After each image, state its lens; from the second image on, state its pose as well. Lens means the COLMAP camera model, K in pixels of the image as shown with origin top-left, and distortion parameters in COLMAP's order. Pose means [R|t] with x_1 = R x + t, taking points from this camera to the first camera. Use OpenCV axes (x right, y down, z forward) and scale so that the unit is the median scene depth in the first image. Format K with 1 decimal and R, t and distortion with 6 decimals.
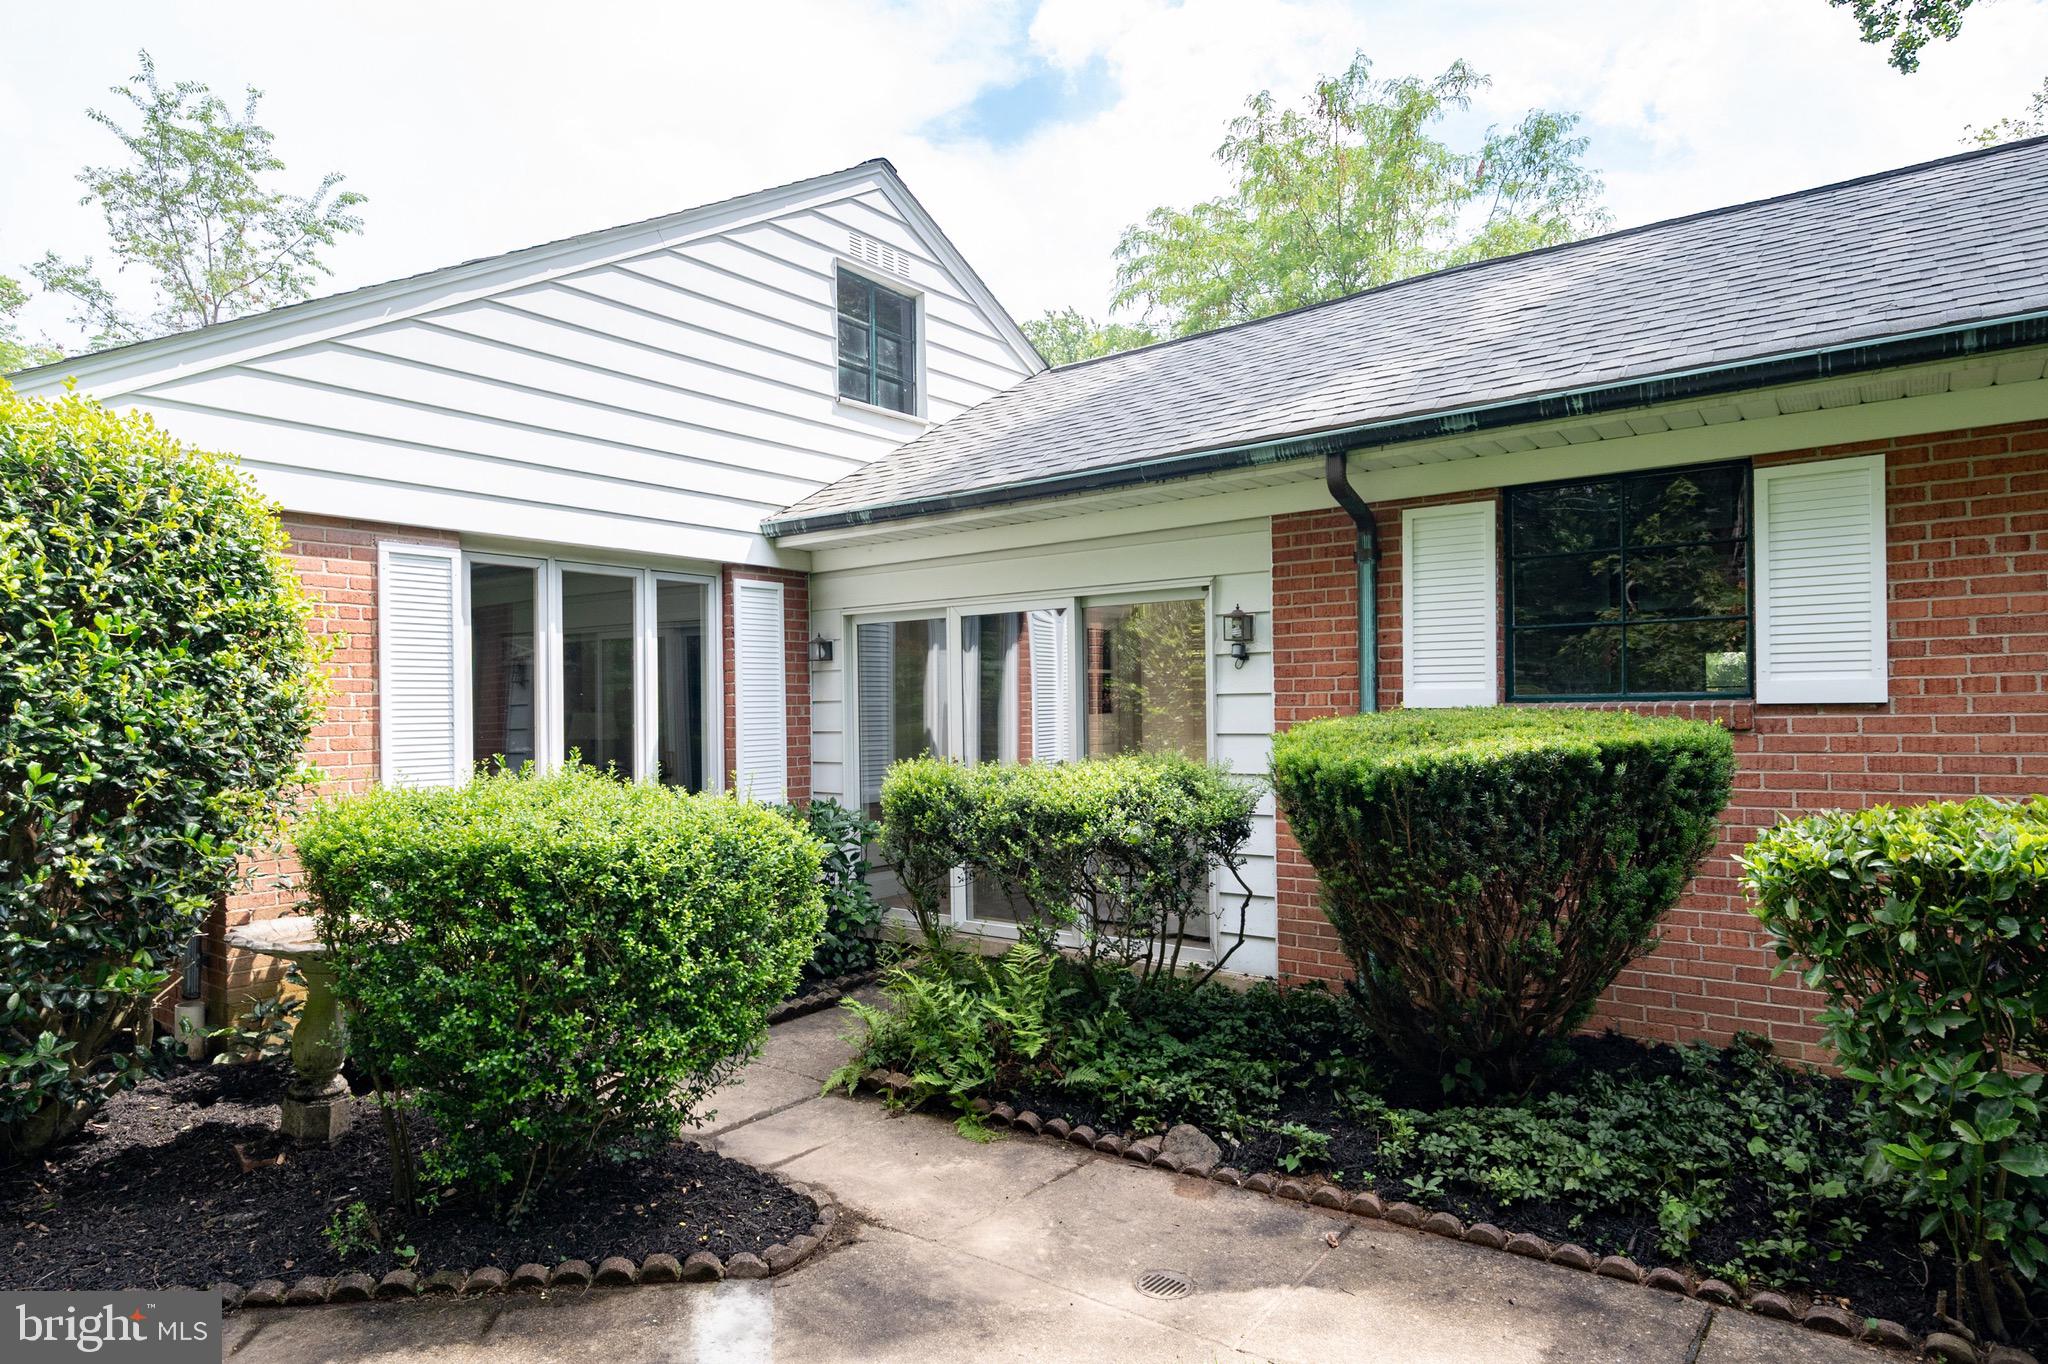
lens RADIAL K [[1171.0, 0, 1020.8], [0, 1171.0, 710.6], [0, 0, 1]] dist [-0.001274, 0.001217]
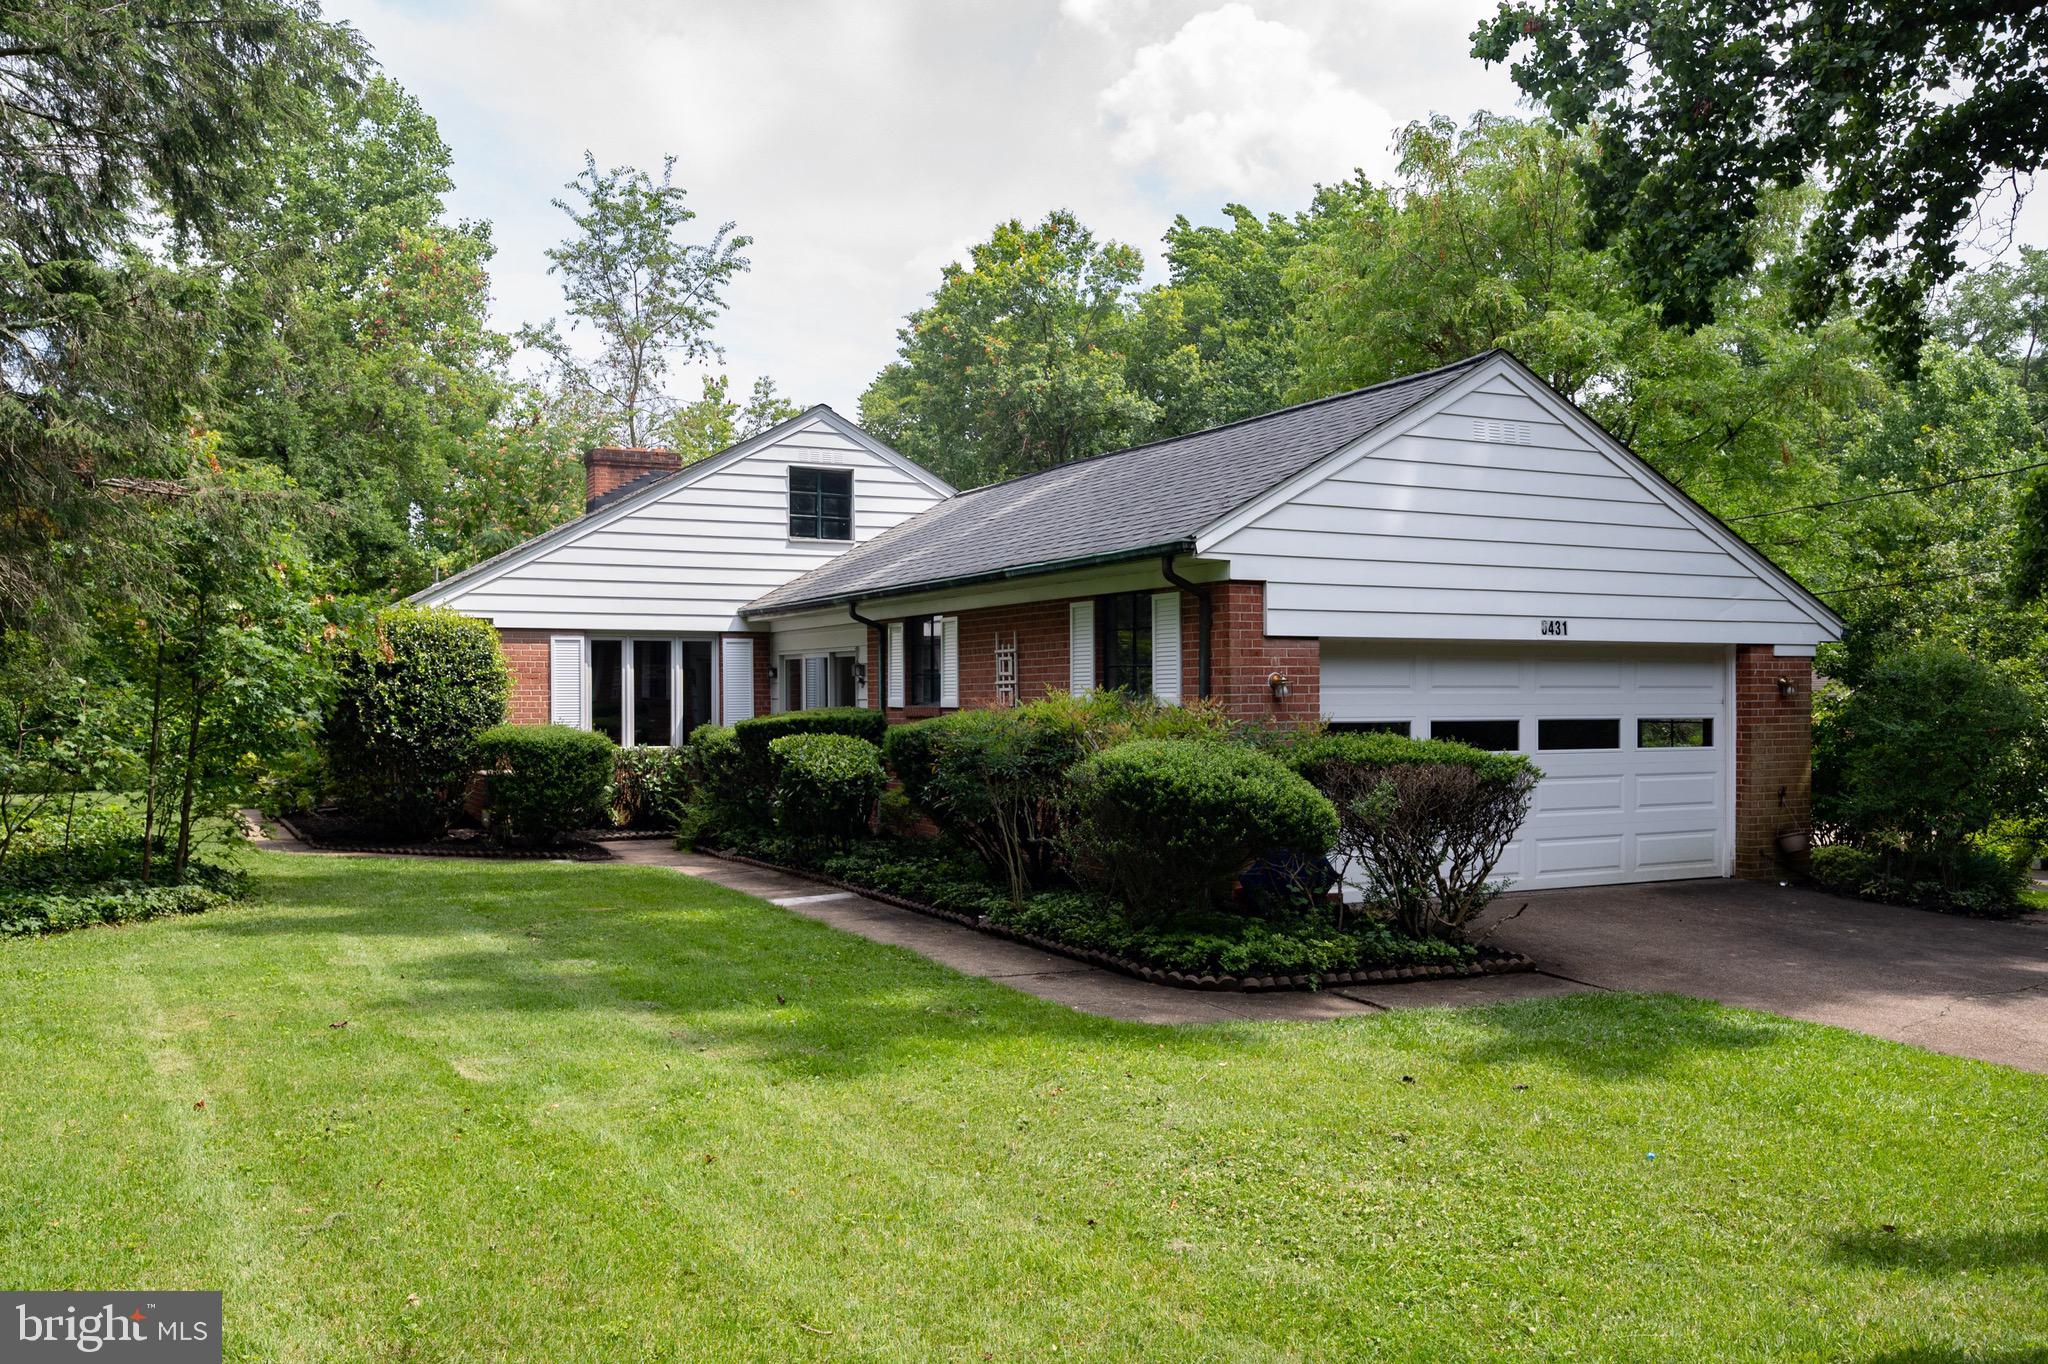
lens RADIAL K [[1642.4, 0, 1024.8], [0, 1642.4, 684.5], [0, 0, 1]] dist [0.007469, 0.001156]
pose [[0.911559, 0.006283, -0.411122, 1.245568], [-0.009576, 0.999936, -0.005951, -0.019457], [0.411058, 0.009361, 0.911561, -1.224856]]
